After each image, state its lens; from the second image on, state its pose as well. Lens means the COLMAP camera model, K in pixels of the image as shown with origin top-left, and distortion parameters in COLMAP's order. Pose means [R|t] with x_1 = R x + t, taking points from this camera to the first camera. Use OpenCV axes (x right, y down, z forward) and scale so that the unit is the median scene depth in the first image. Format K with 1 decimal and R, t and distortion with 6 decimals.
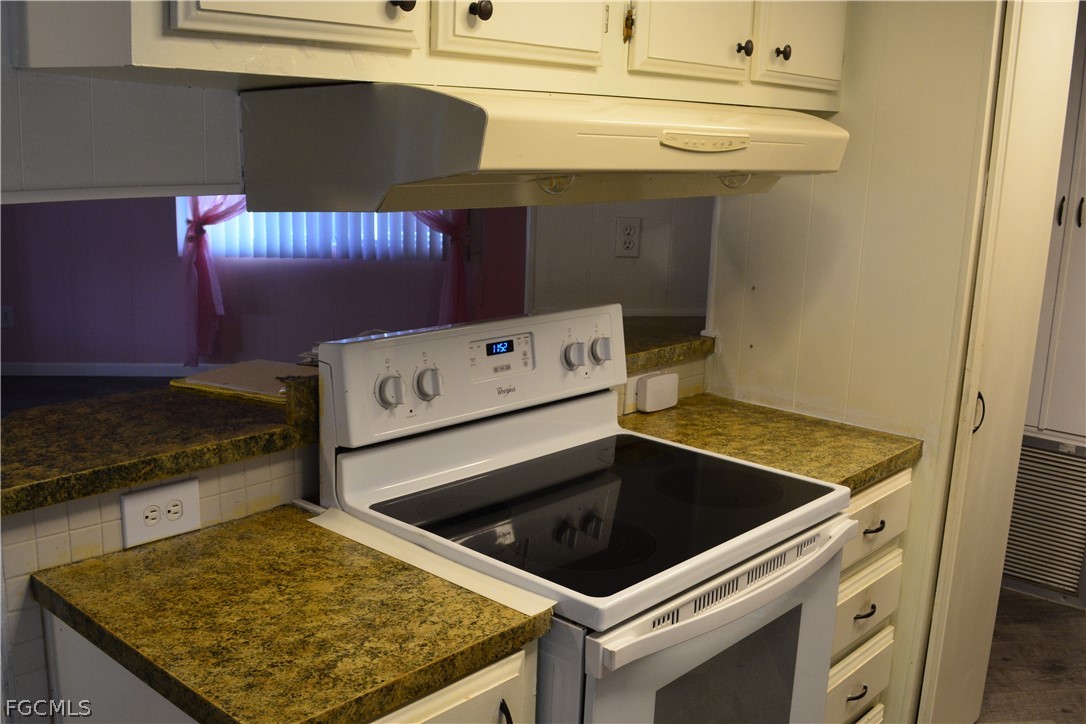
lens RADIAL K [[1065.2, 0, 542.1], [0, 1065.2, 368.3], [0, 0, 1]] dist [-0.082900, 0.000000]
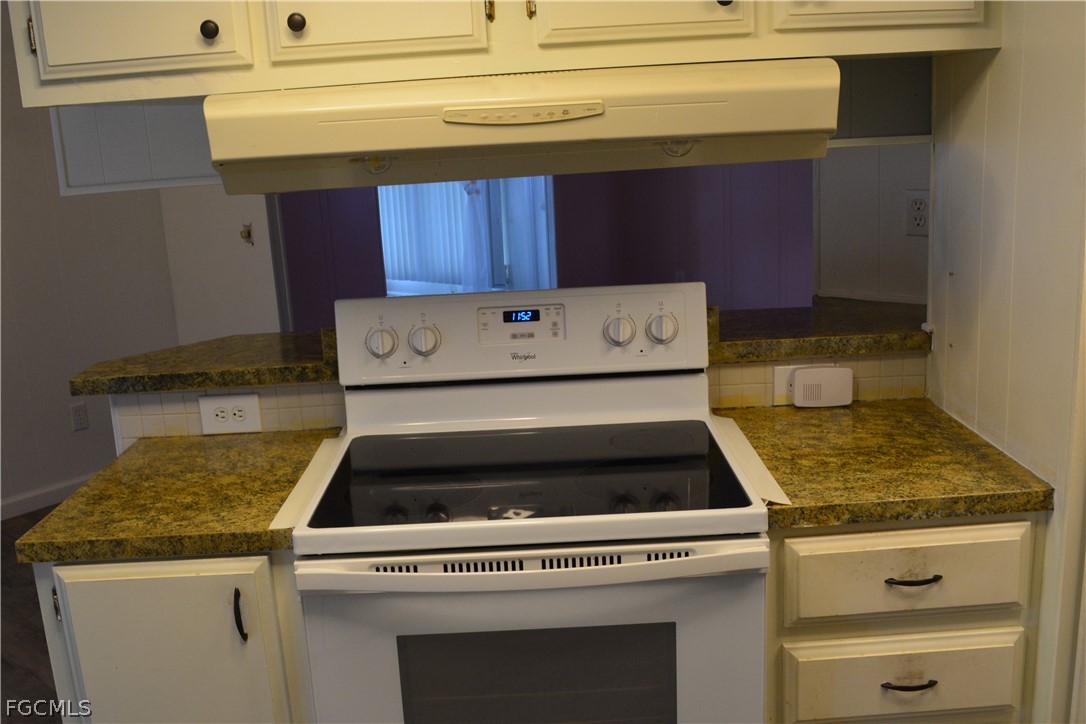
lens RADIAL K [[1065.2, 0, 539.9], [0, 1065.2, 362.4], [0, 0, 1]] dist [-0.082900, 0.000000]
pose [[0.679281, 0.096764, -0.727472, 0.853238], [-0.085097, 0.994968, 0.052884, -0.035380], [0.728928, 0.025982, 0.684097, 0.324787]]
